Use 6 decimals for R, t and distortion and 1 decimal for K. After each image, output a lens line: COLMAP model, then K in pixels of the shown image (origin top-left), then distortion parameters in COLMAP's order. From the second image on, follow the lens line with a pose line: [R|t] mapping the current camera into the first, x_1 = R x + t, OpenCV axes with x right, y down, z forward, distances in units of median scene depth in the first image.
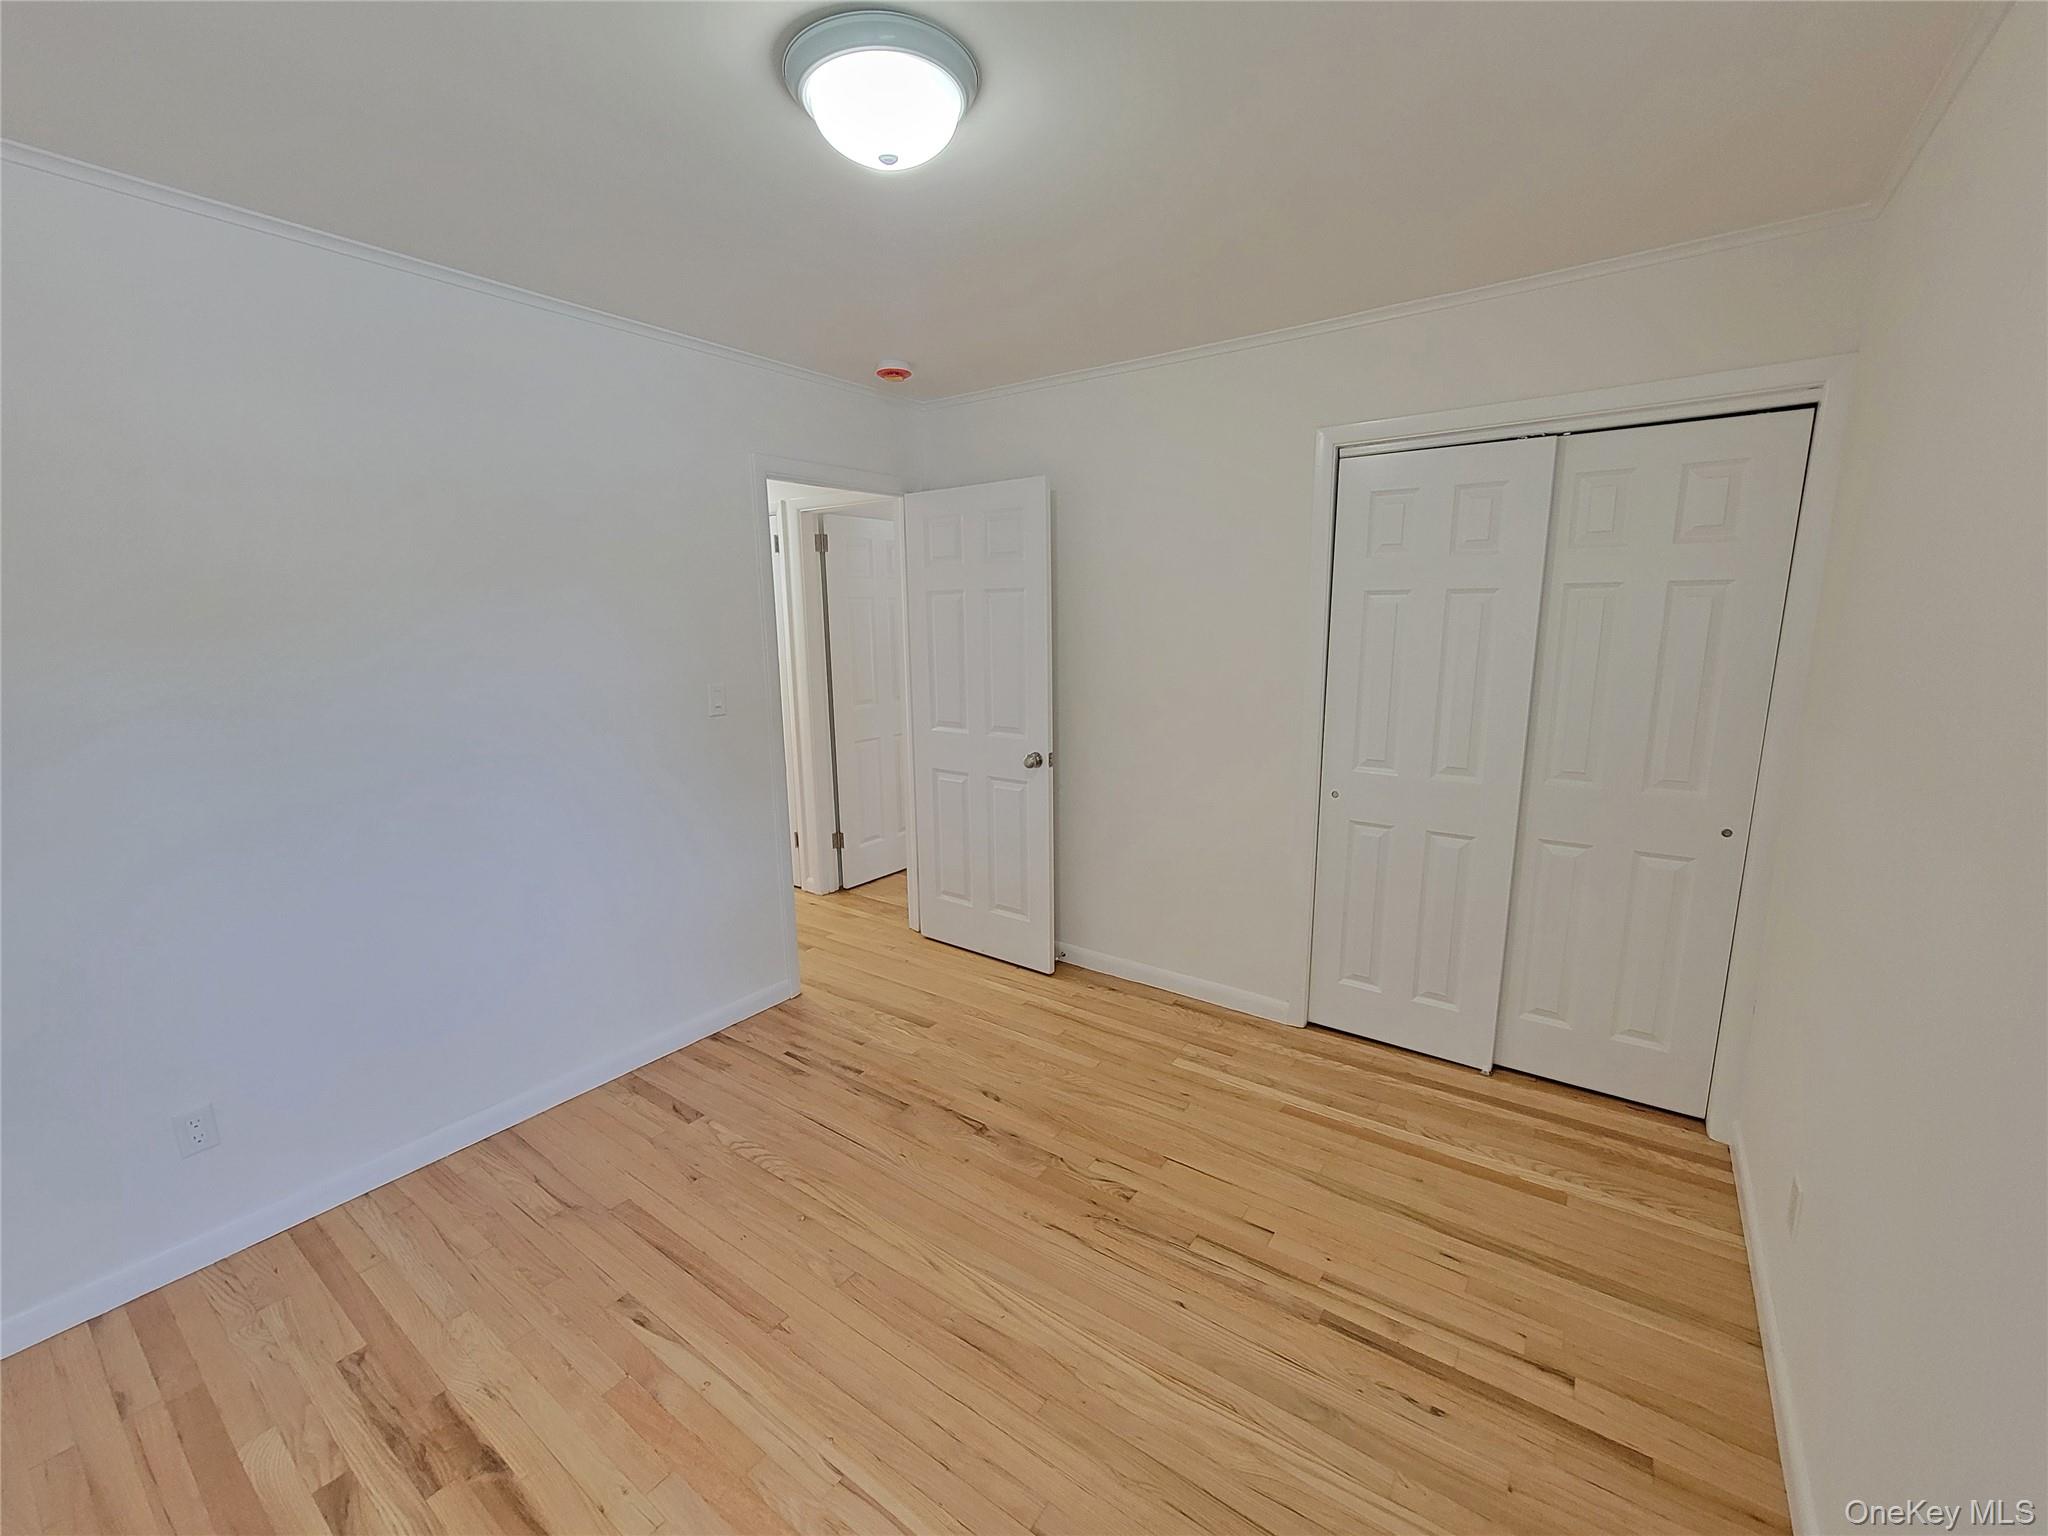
lens RADIAL K [[837.2, 0, 1020.8], [0, 837.2, 776.3], [0, 0, 1]] dist [-0.001911, 0.001214]
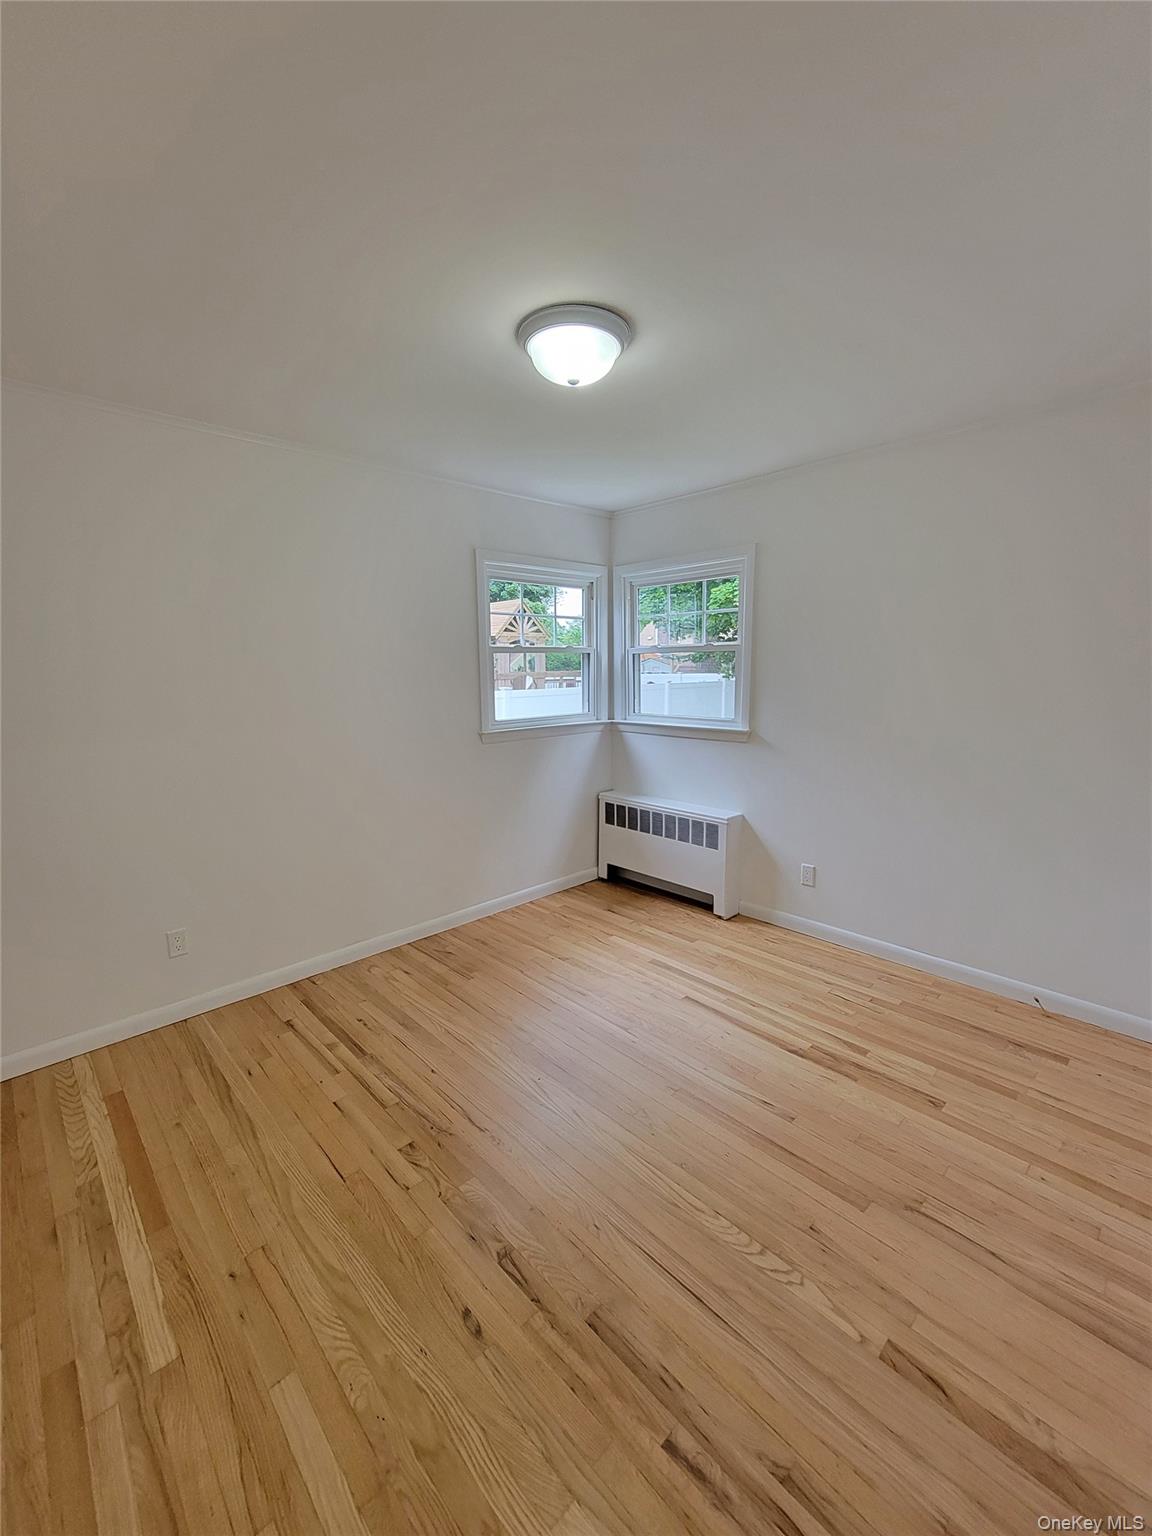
lens RADIAL K [[627.9, 0, 574.2], [0, 627.9, 768.7], [0, 0, 1]] dist [-0.001911, 0.001214]
pose [[-0.982111, -0.006692, 0.188182, -0.238378], [0.059682, 0.936781, 0.344788, -0.260162], [-0.178593, 0.349851, -0.919624, 1.434865]]
